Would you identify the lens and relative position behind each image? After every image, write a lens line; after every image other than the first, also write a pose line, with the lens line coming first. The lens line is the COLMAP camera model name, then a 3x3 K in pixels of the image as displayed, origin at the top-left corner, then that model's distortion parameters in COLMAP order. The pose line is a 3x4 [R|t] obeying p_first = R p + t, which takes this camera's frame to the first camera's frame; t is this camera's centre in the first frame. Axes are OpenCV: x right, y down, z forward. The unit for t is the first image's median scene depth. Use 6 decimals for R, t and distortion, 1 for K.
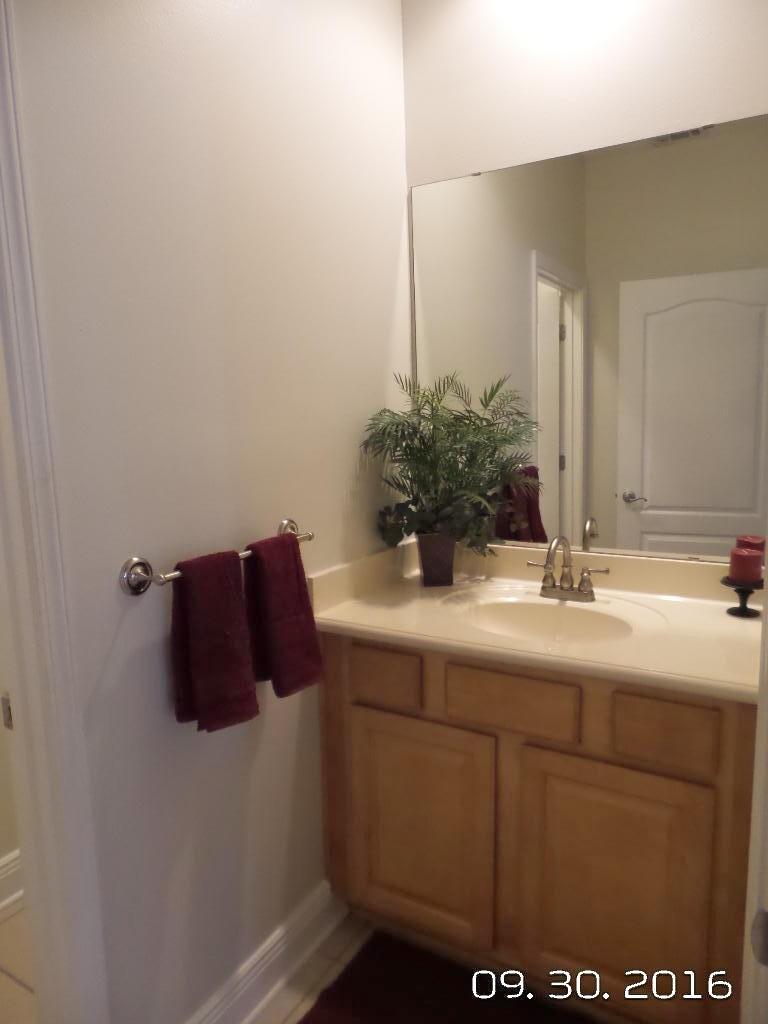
lens RADIAL K [[706.2, 0, 382.5], [0, 706.2, 511.7], [0, 0, 1]] dist [-0.005988, 0.008832]
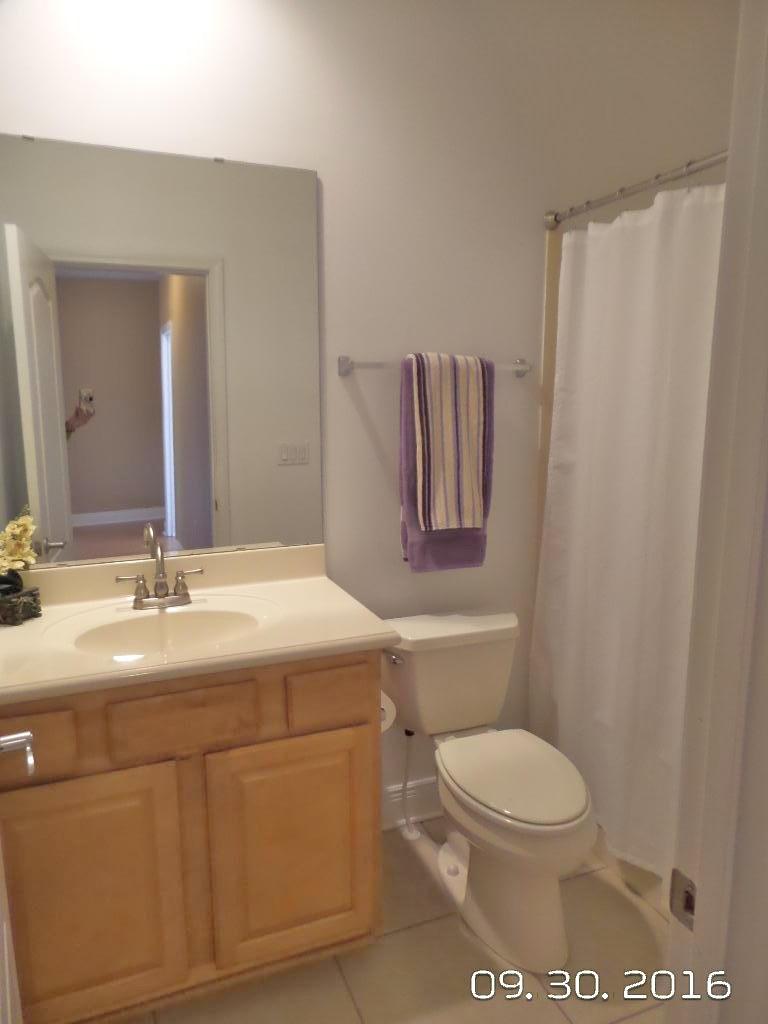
lens RADIAL K [[706.2, 0, 383.5], [0, 706.2, 512.0], [0, 0, 1]] dist [-0.005988, 0.008832]
pose [[0.579754, -0.099305, 0.808718, -0.349904], [0.098134, 0.993830, 0.051685, -0.029086], [-0.808861, 0.049398, 0.585922, 0.165793]]
